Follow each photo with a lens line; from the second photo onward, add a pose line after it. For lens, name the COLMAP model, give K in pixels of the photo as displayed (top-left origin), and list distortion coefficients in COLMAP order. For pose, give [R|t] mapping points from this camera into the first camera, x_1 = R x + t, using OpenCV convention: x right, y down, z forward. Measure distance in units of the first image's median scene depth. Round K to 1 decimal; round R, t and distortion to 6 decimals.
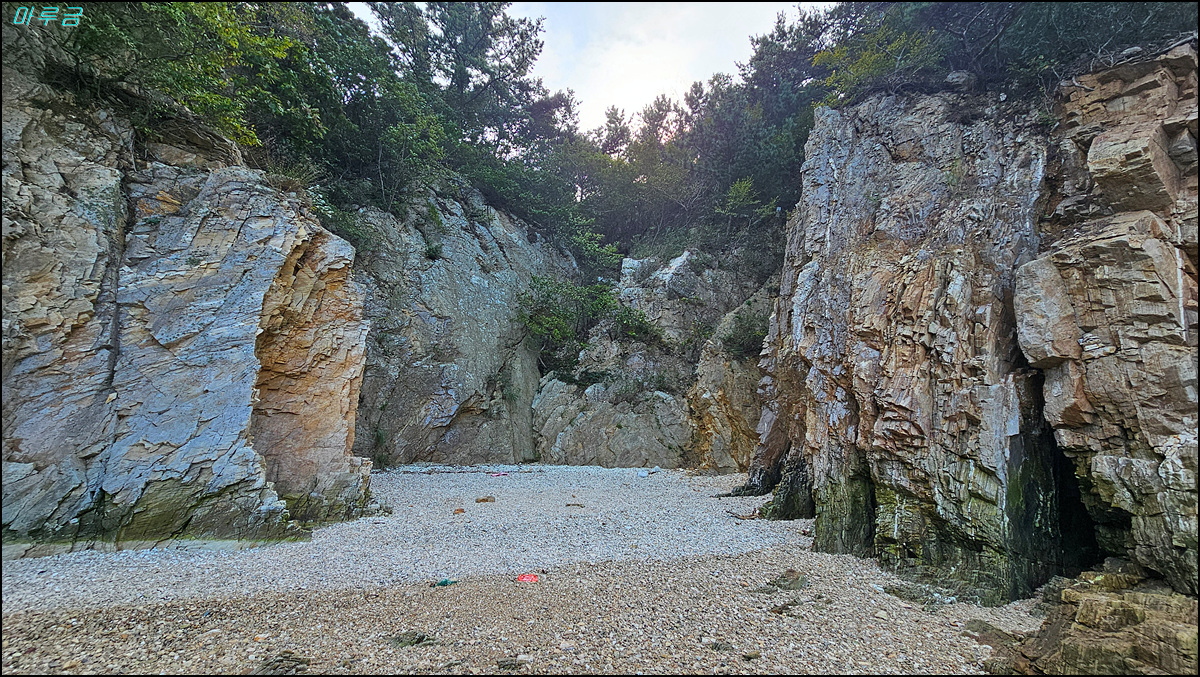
lens RADIAL K [[485.4, 0, 603.0], [0, 485.4, 338.9], [0, 0, 1]] dist [-0.002928, 0.001682]
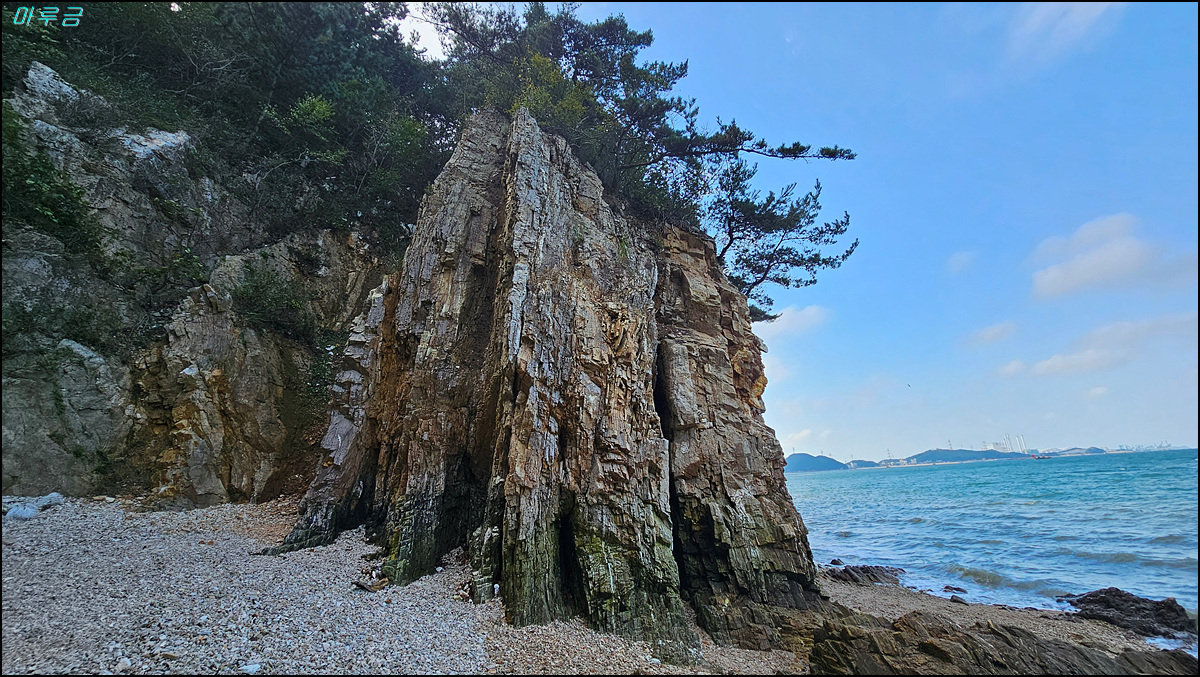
lens RADIAL K [[485.4, 0, 592.0], [0, 485.4, 343.1], [0, 0, 1]] dist [-0.002928, 0.001682]
pose [[0.354430, 0.272323, 0.894550, -0.319327], [-0.267639, 0.946175, -0.181998, 0.120725], [-0.895963, -0.174911, 0.408237, 0.639181]]
